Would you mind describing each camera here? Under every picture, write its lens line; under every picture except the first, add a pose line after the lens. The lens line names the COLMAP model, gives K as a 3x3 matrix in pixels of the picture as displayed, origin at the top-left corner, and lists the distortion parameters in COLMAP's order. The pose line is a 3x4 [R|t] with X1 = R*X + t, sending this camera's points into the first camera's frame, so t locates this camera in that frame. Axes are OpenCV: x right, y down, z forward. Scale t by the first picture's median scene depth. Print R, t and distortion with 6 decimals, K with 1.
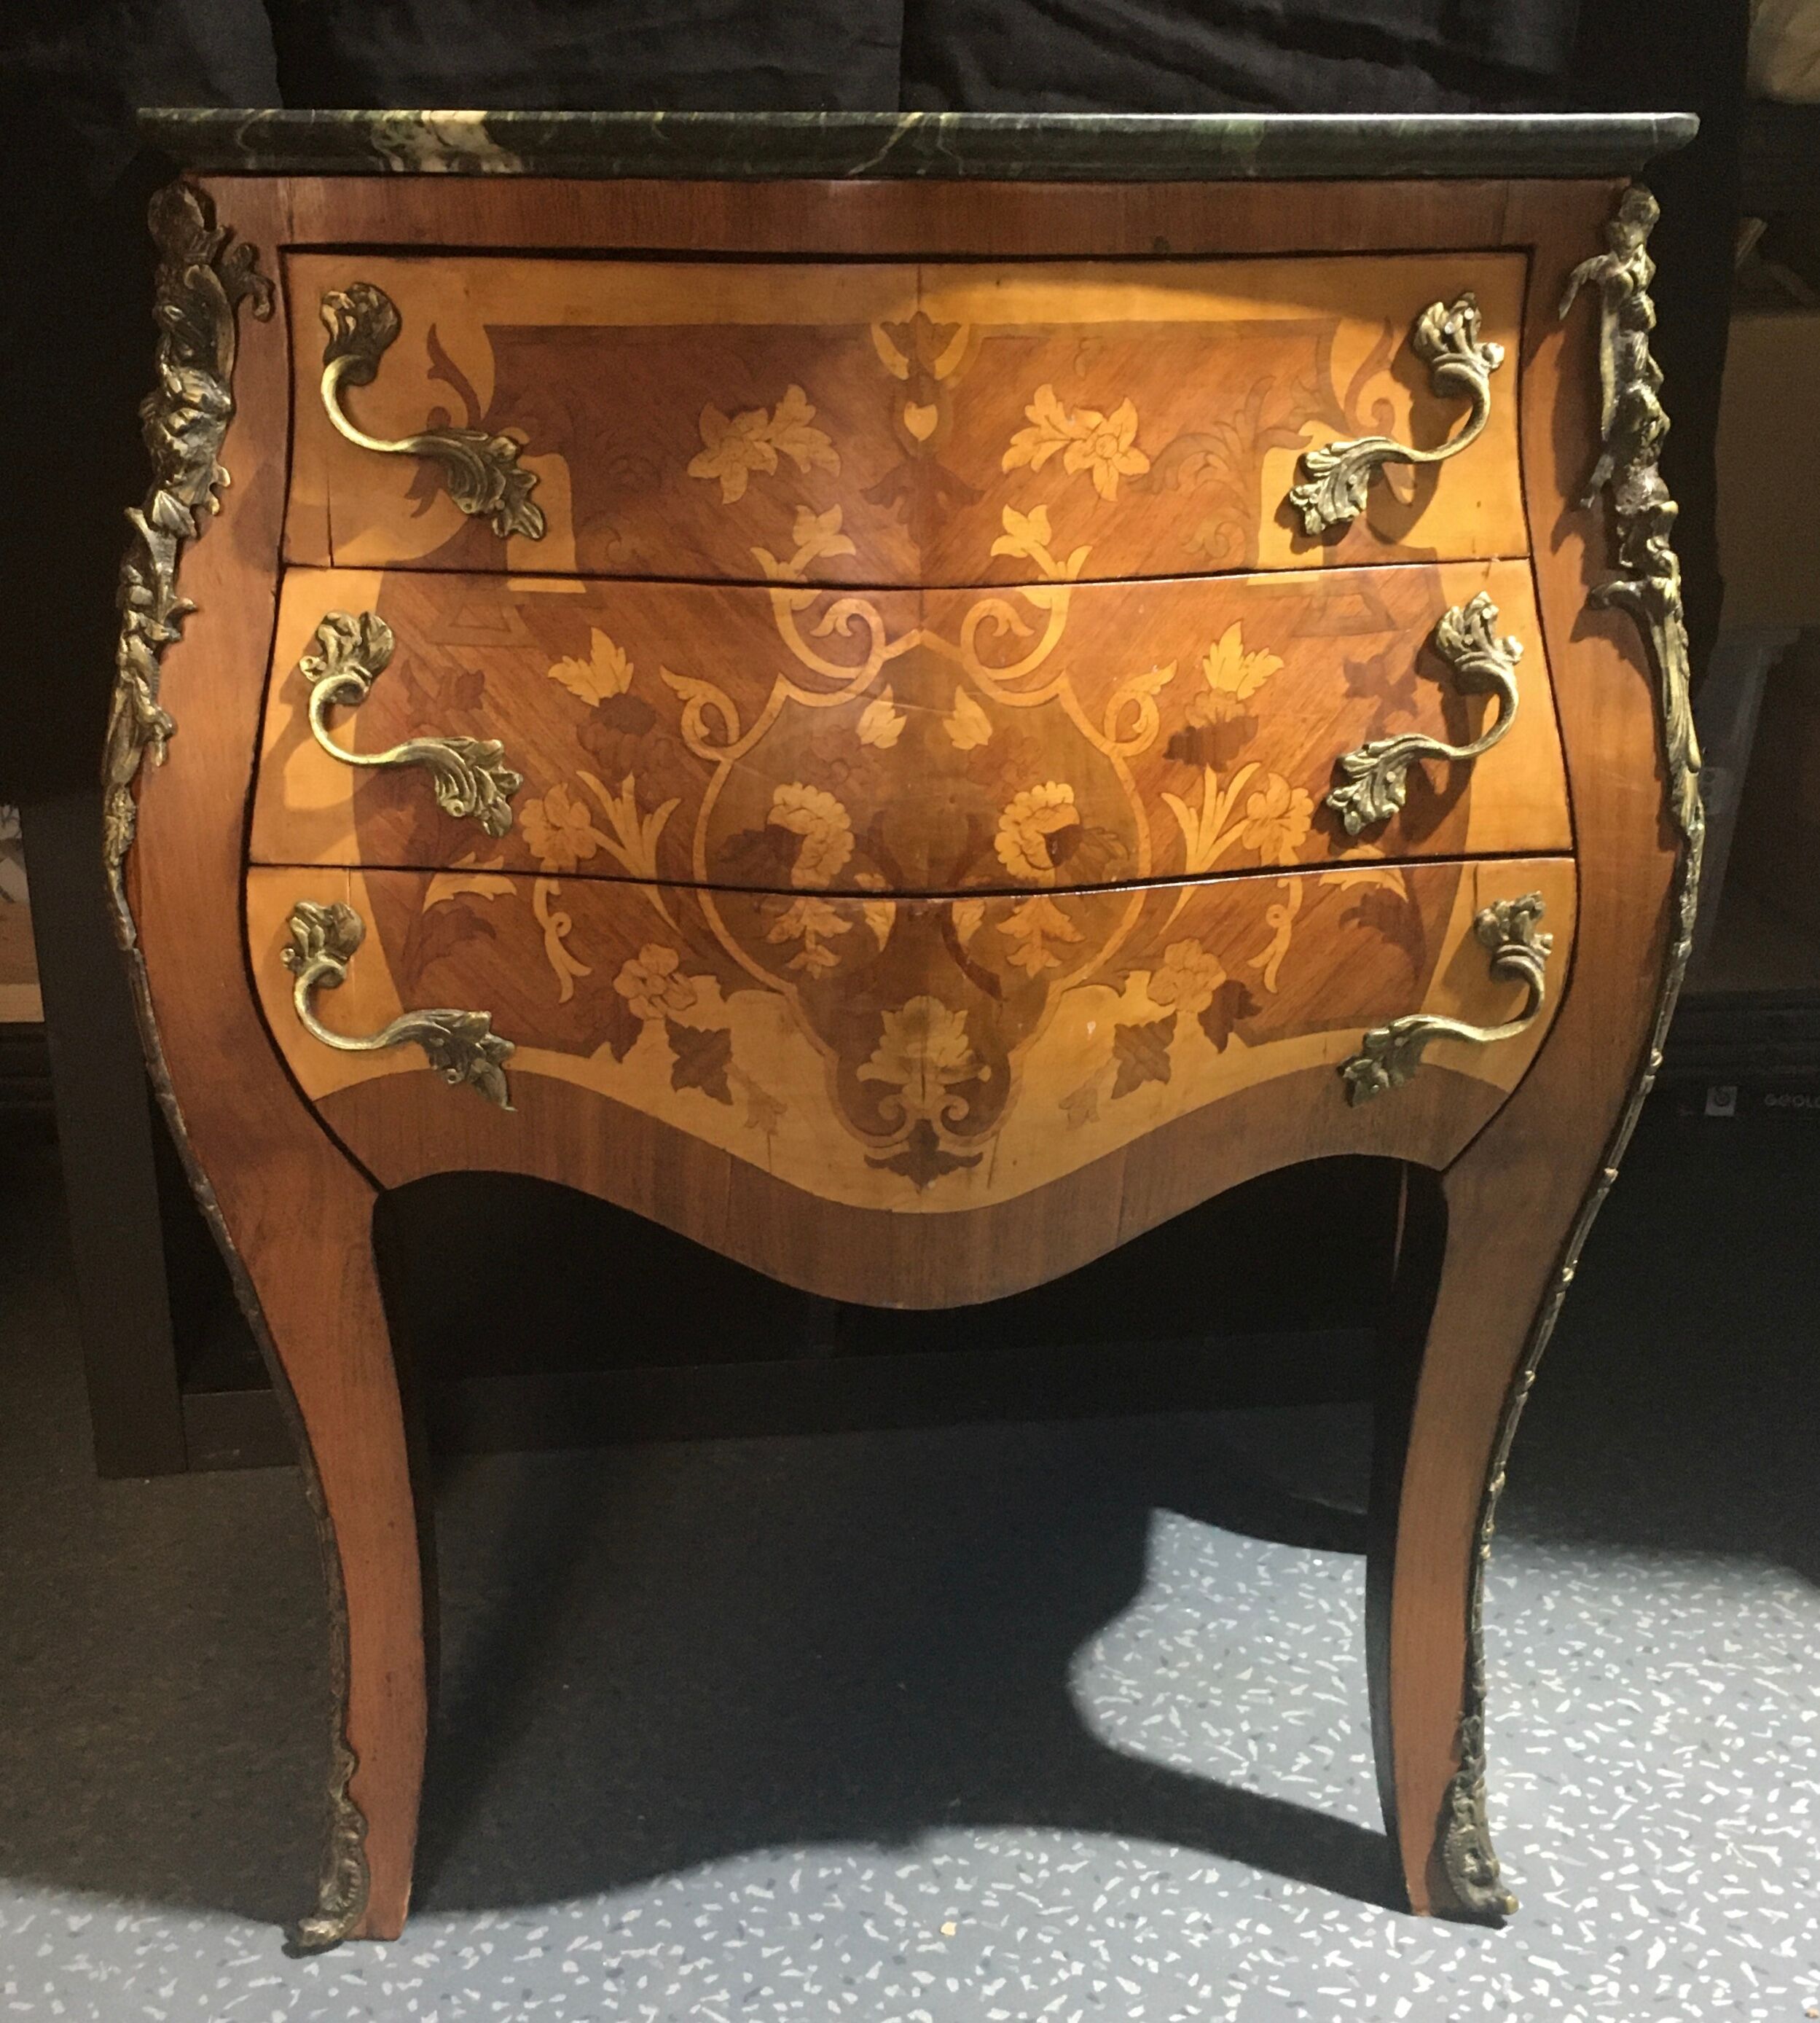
lens RADIAL K [[2400.3, 0, 867.2], [0, 2400.3, 1011.3], [0, 0, 1]] dist [0.116877, 0.013374]
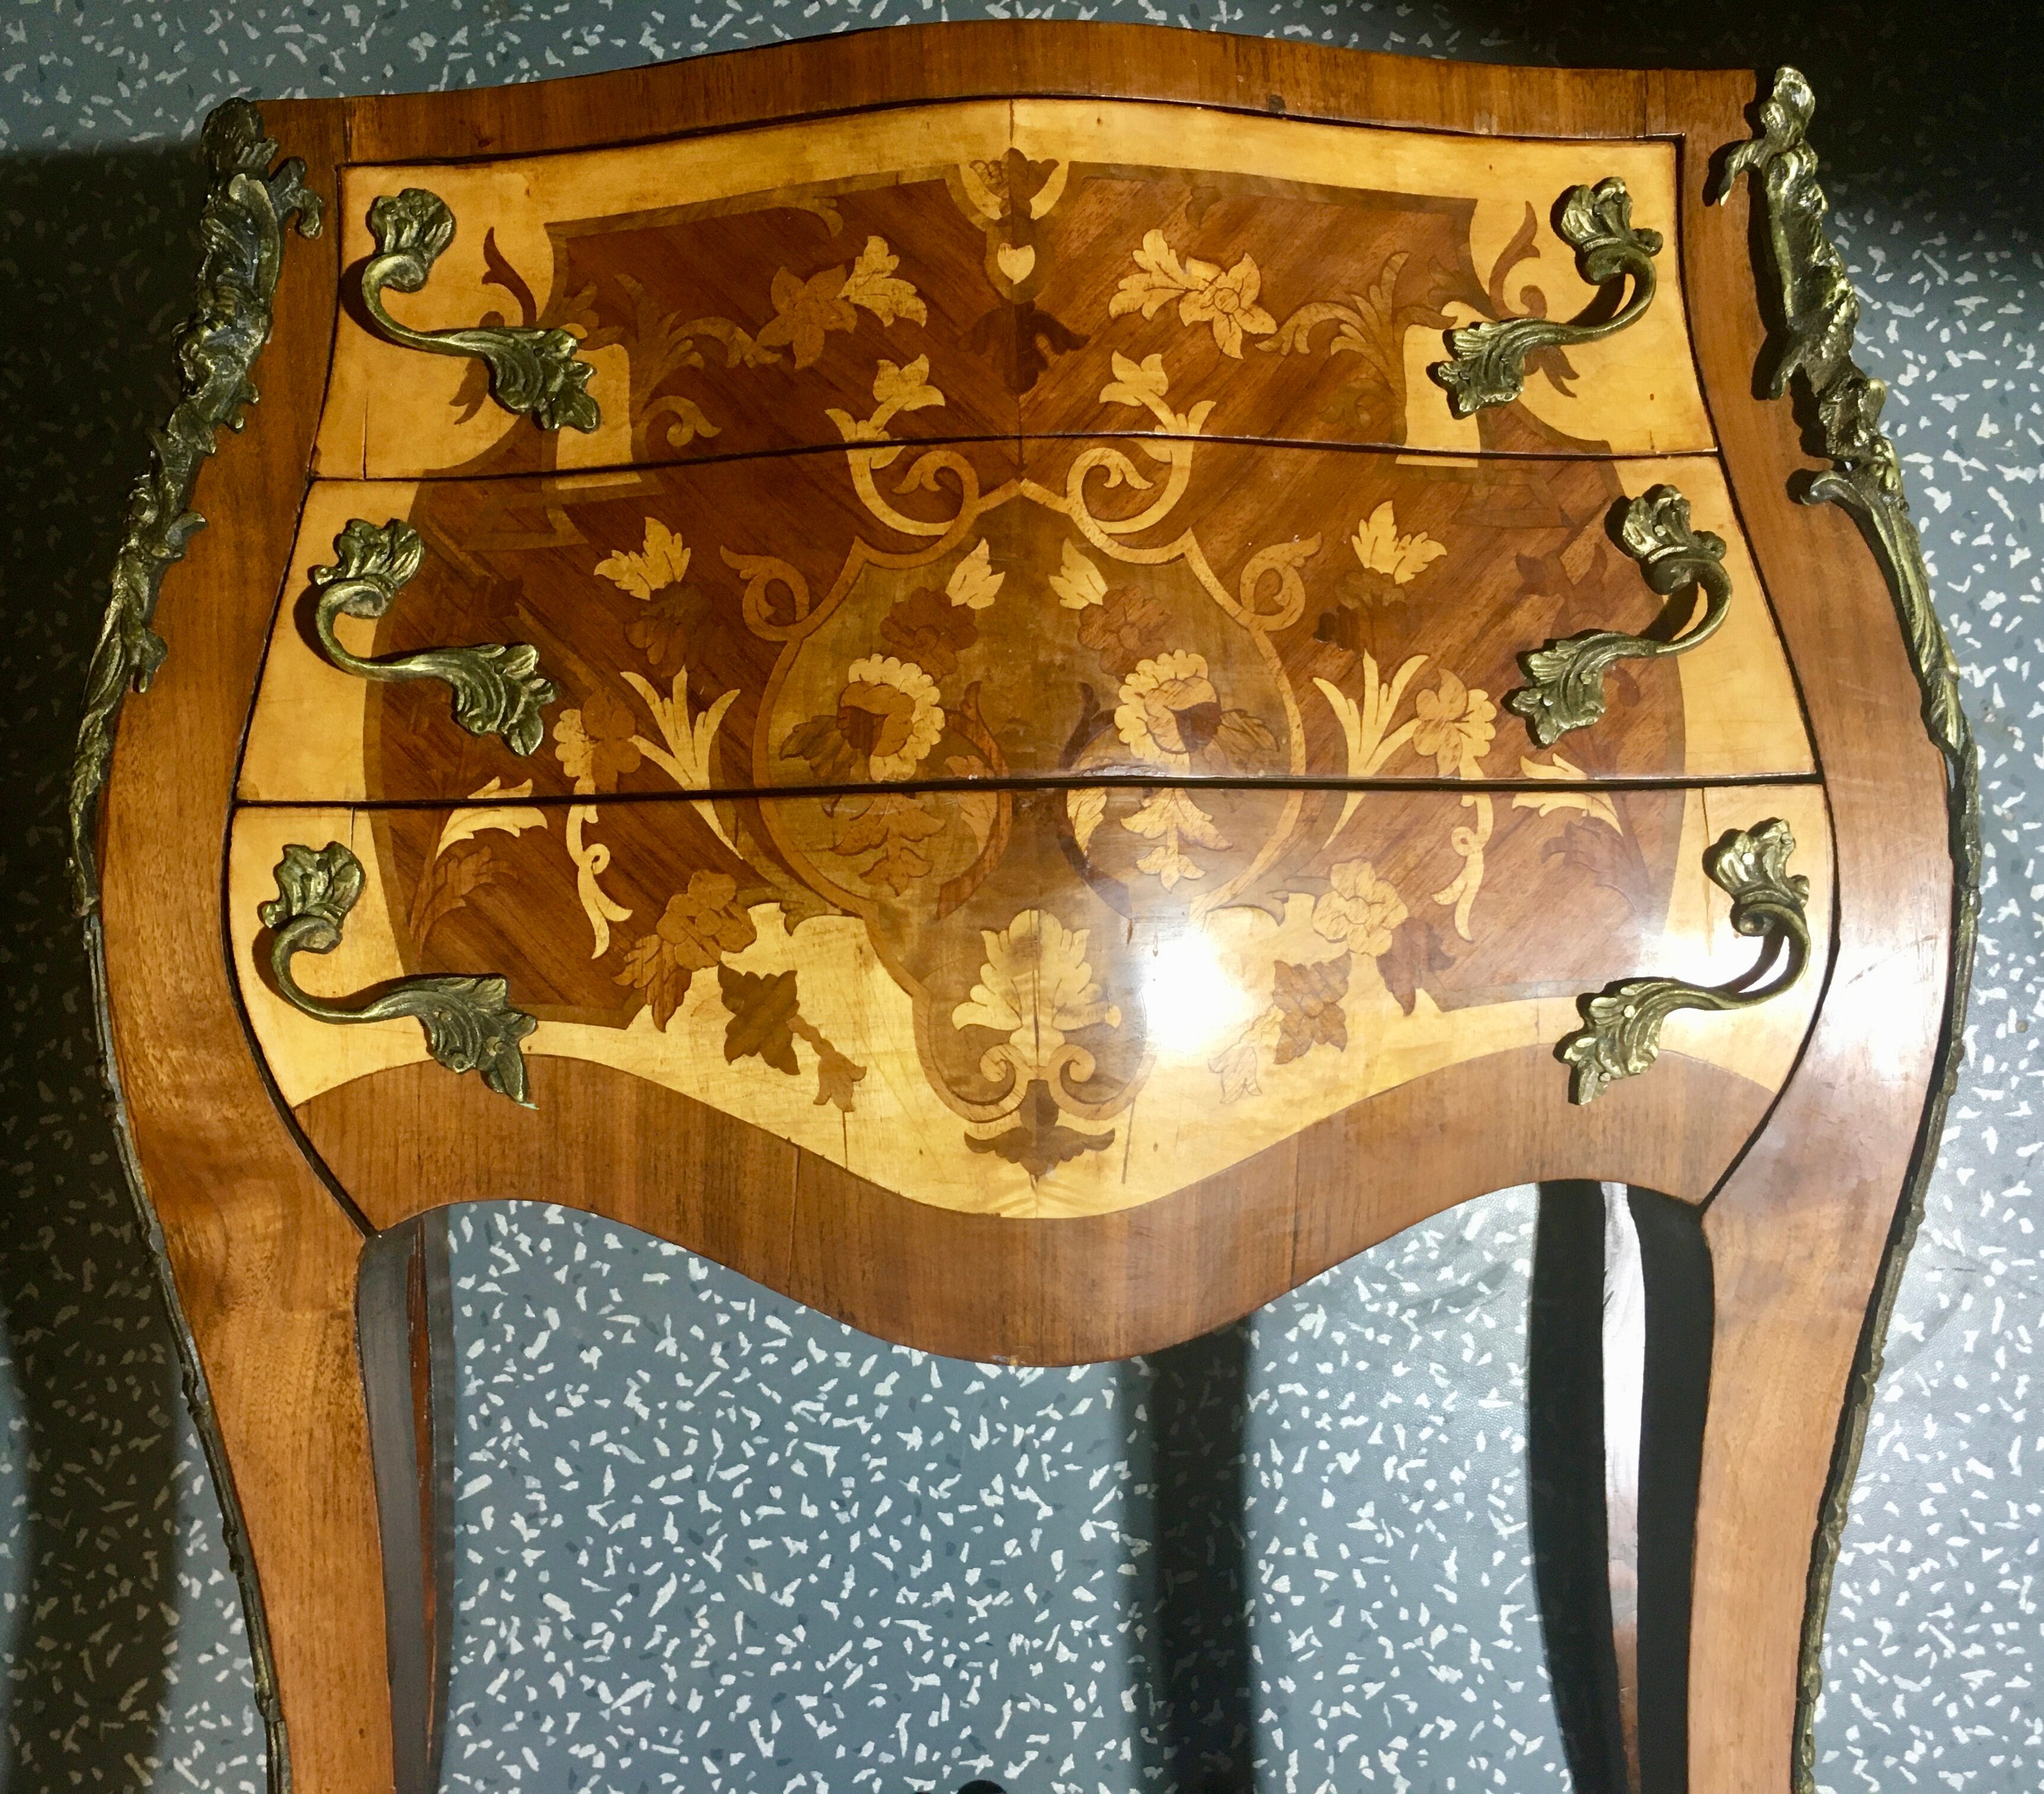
lens RADIAL K [[1966.7, 0, 947.1], [0, 1966.7, 896.2], [0, 0, 1]] dist [0.090312, -0.039122]
pose [[0.999217, -0.016570, -0.035937, 0.018371], [0.002854, 0.935930, -0.352175, 0.221195], [0.039470, 0.351797, 0.935244, 0.378734]]
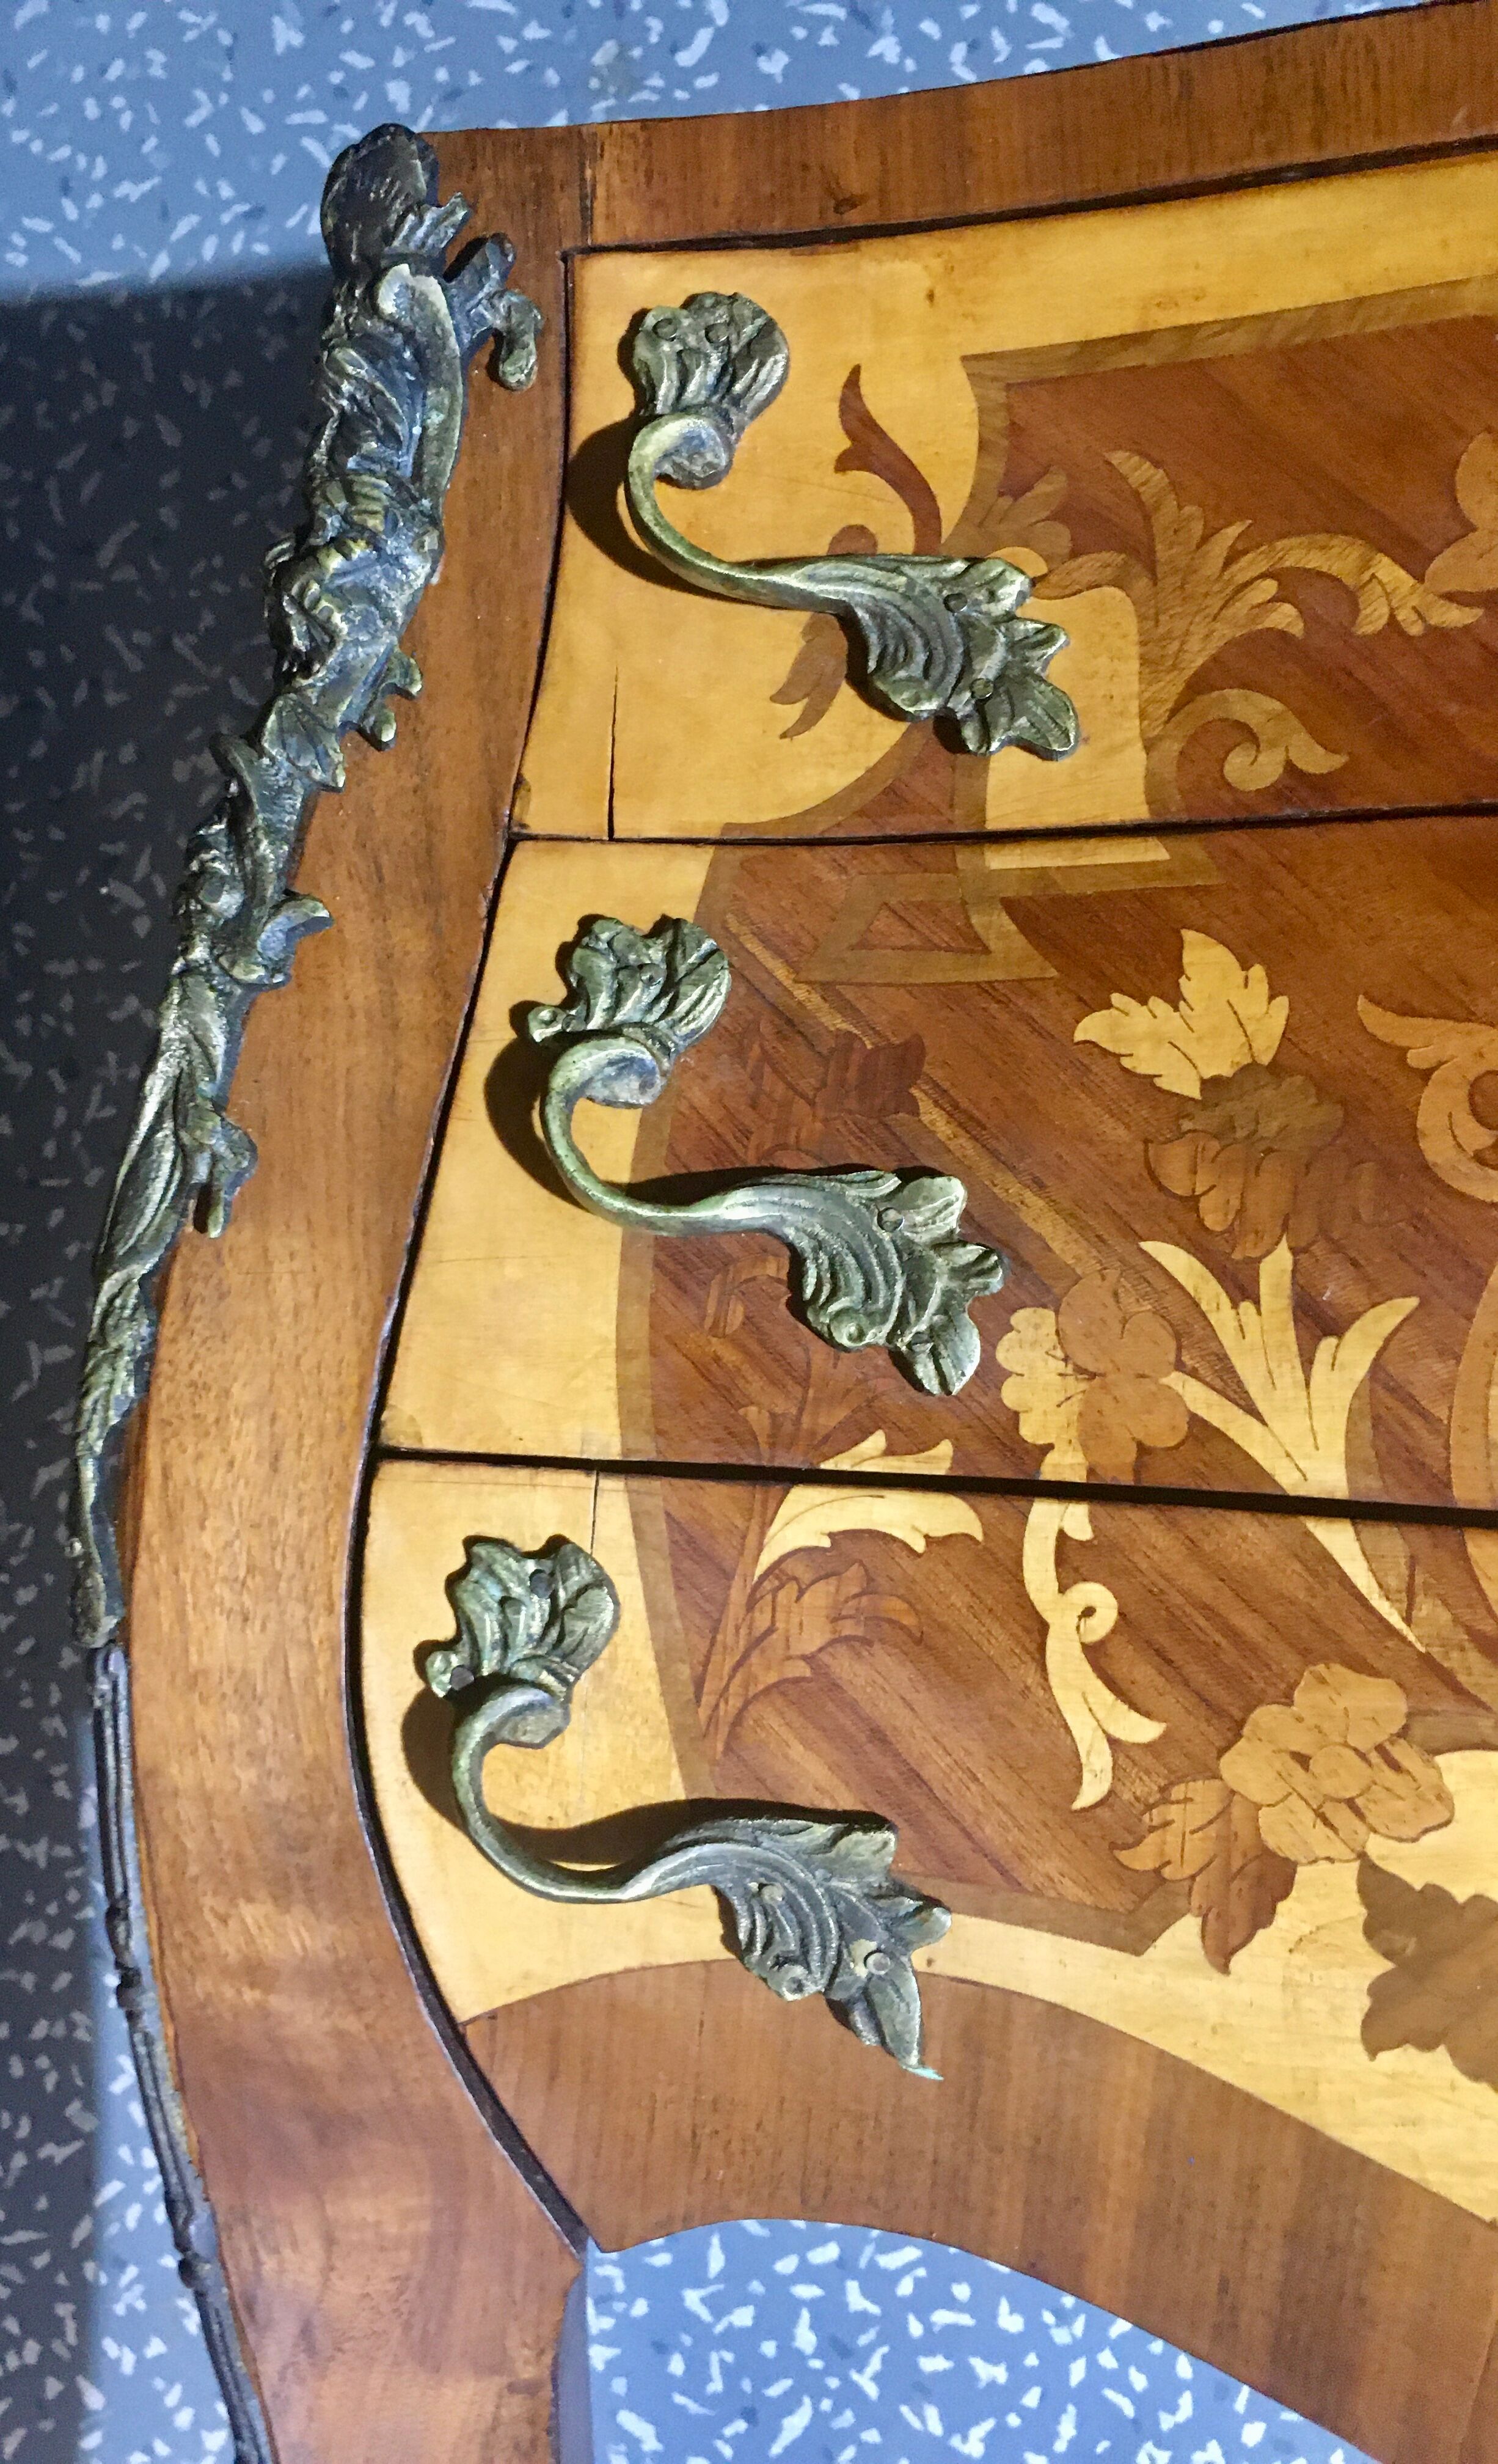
lens RADIAL K [[2014.3, 0, 636.2], [0, 2014.3, 1230.2], [0, 0, 1]] dist [0.094738, -0.097651]
pose [[0.995723, 0.019870, -0.090232, -0.178862], [-0.047545, 0.947565, -0.316005, 0.017406], [0.079222, 0.318943, 0.944457, 0.649337]]
